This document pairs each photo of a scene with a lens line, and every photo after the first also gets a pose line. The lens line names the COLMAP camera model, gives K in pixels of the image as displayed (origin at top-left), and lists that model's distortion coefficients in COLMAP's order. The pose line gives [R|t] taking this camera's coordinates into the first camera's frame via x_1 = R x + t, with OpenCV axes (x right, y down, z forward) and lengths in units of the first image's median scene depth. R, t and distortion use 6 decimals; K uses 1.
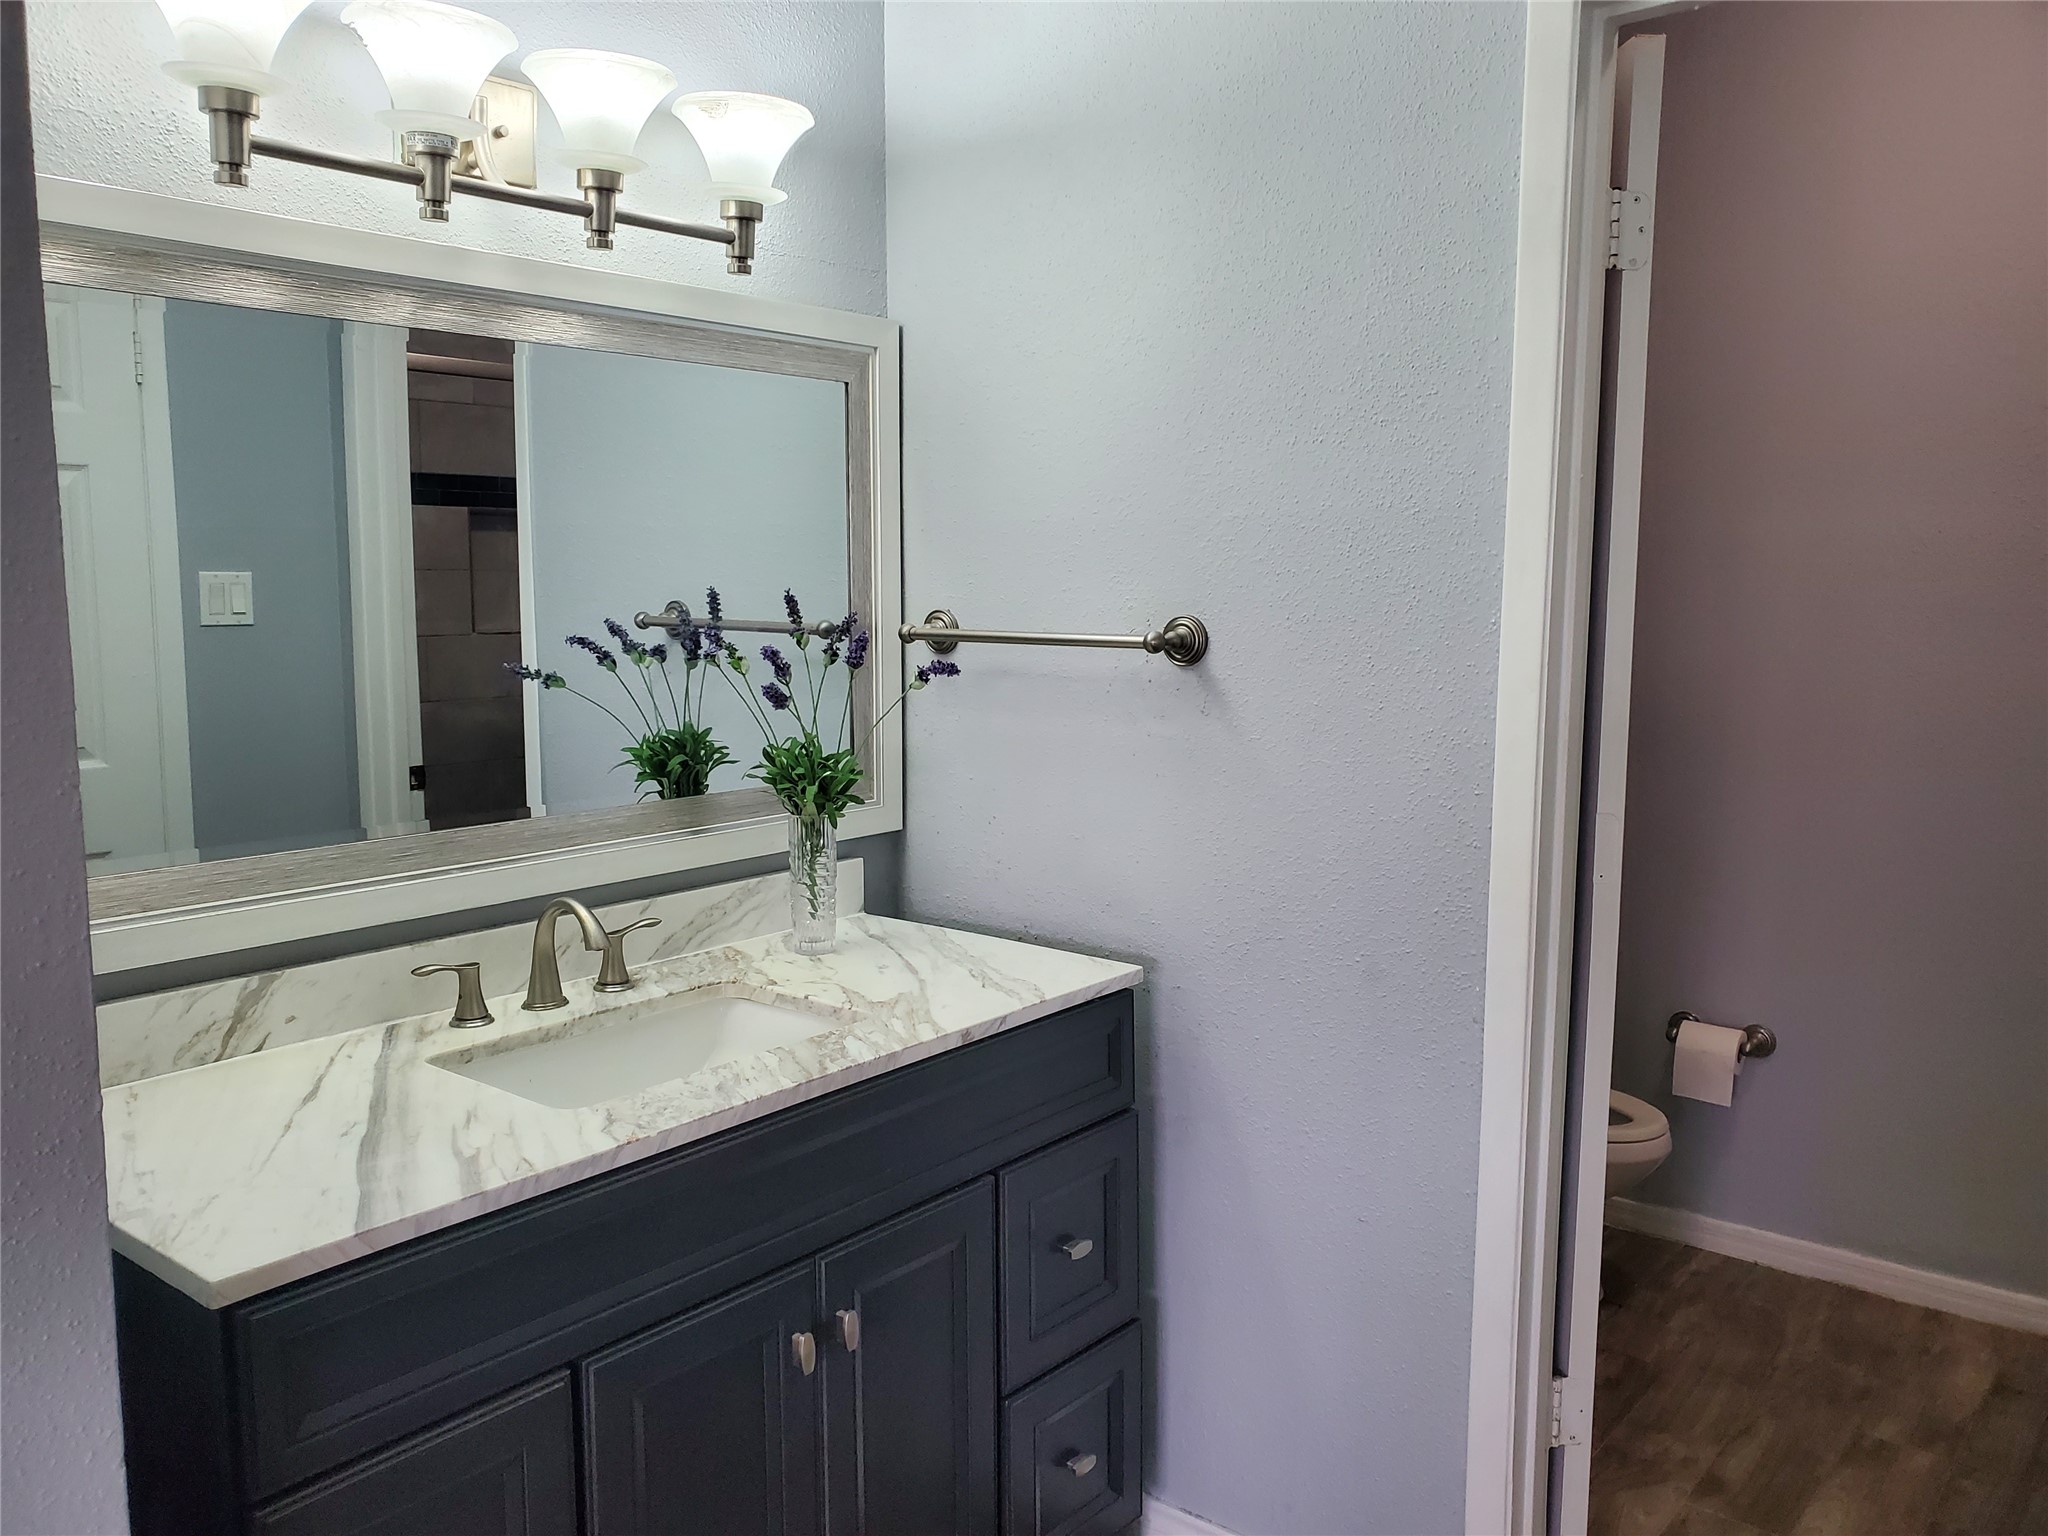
lens RADIAL K [[1590.6, 0, 1024.0], [0, 1590.6, 768.0], [0, 0, 1]] dist [0.002364, -0.043741]
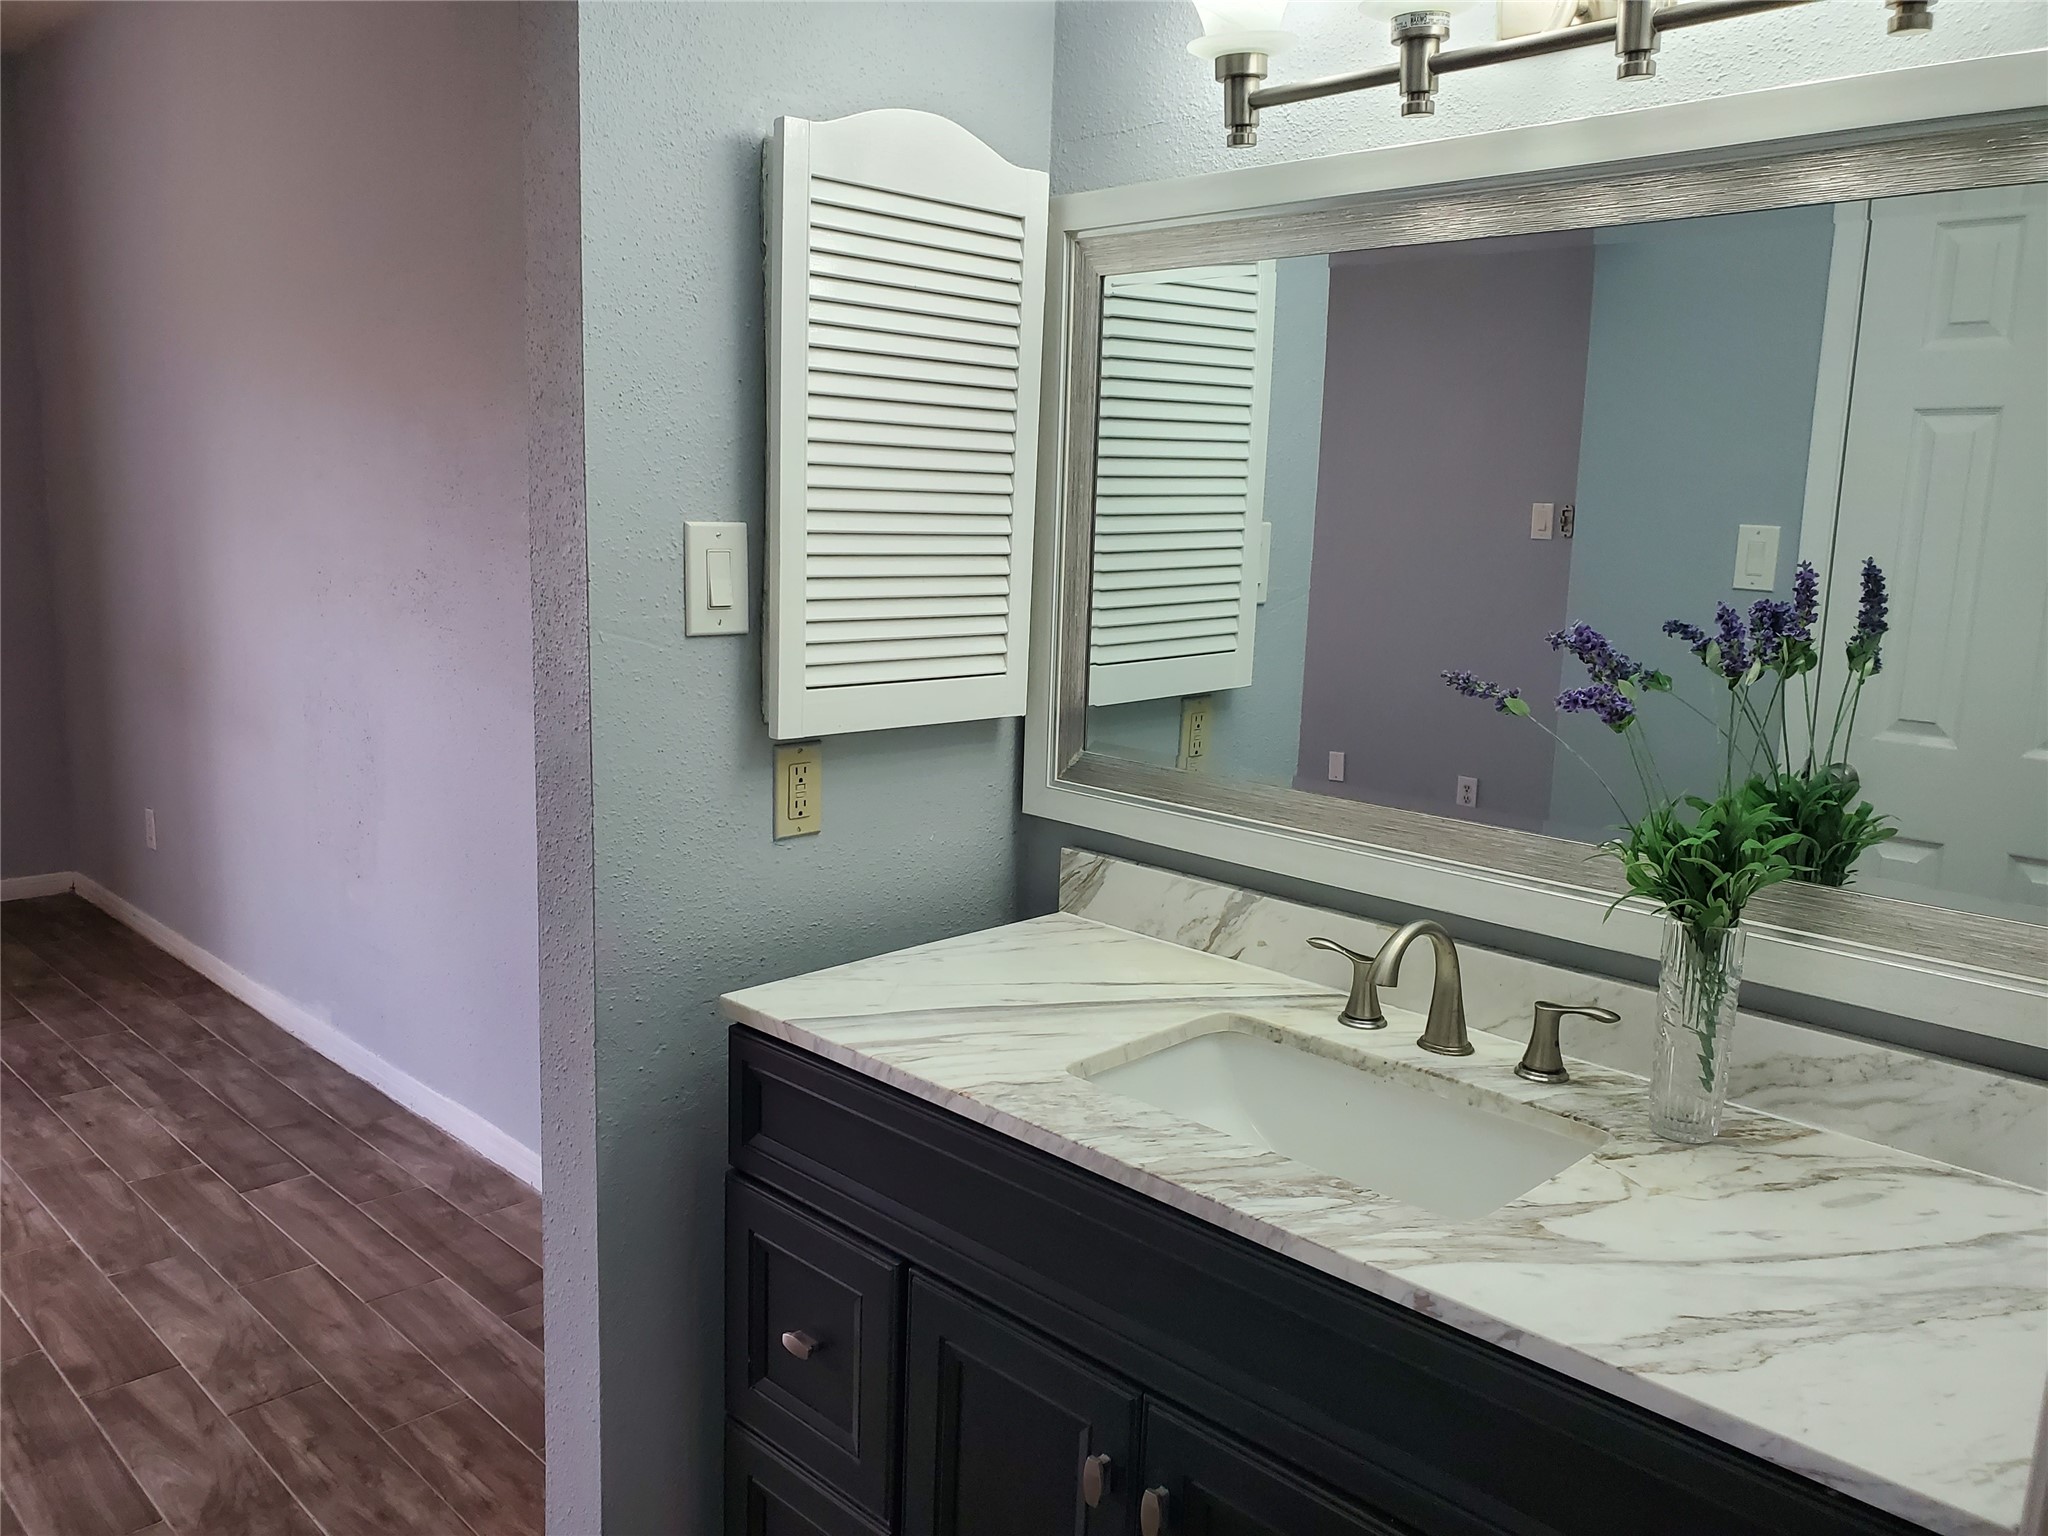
lens RADIAL K [[1590.6, 0, 1024.0], [0, 1590.6, 768.0], [0, 0, 1]] dist [0.002364, -0.043741]
pose [[-0.110316, 0.162355, -0.980546, 0.564497], [-0.154813, 0.971719, 0.178311, -0.116929], [0.981765, 0.171471, -0.082061, 0.913251]]
